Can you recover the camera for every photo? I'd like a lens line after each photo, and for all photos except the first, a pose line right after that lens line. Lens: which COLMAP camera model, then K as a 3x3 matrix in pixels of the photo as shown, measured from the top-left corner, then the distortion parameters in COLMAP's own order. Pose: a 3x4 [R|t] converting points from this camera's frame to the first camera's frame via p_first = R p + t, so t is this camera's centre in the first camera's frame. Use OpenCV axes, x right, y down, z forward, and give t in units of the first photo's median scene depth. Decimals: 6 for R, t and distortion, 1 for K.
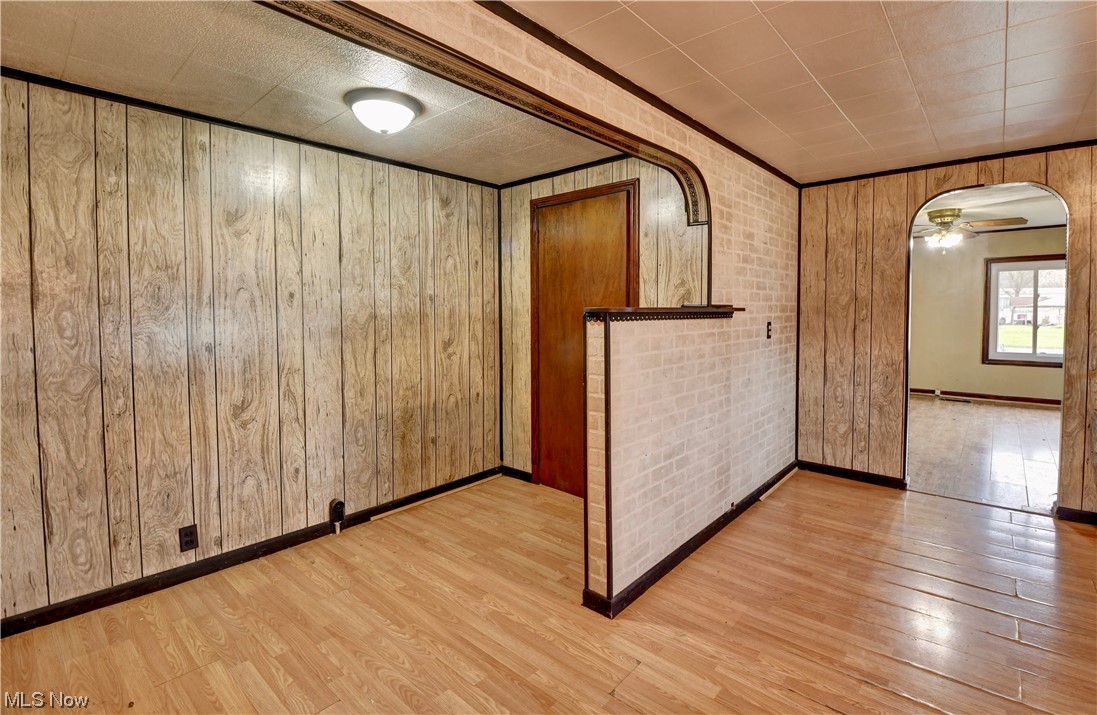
lens RADIAL K [[498.2, 0, 568.5], [0, 498.2, 327.3], [0, 0, 1]] dist [-0.015372, -0.002295]
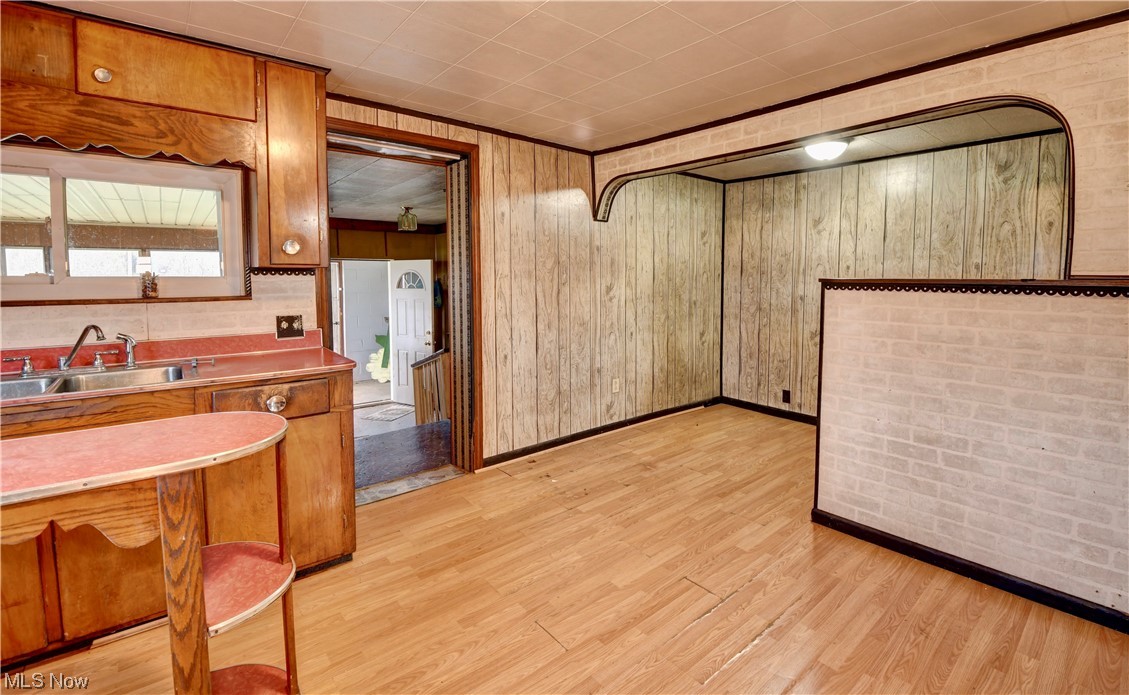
lens RADIAL K [[501.3, 0, 594.5], [0, 501.3, 307.9], [0, 0, 1]] dist [-0.015225, -0.000689]
pose [[-0.144741, 0.071227, -0.986903, 1.205551], [-0.031860, 0.996553, 0.076596, -0.037931], [0.988956, 0.042530, -0.141973, 0.519069]]
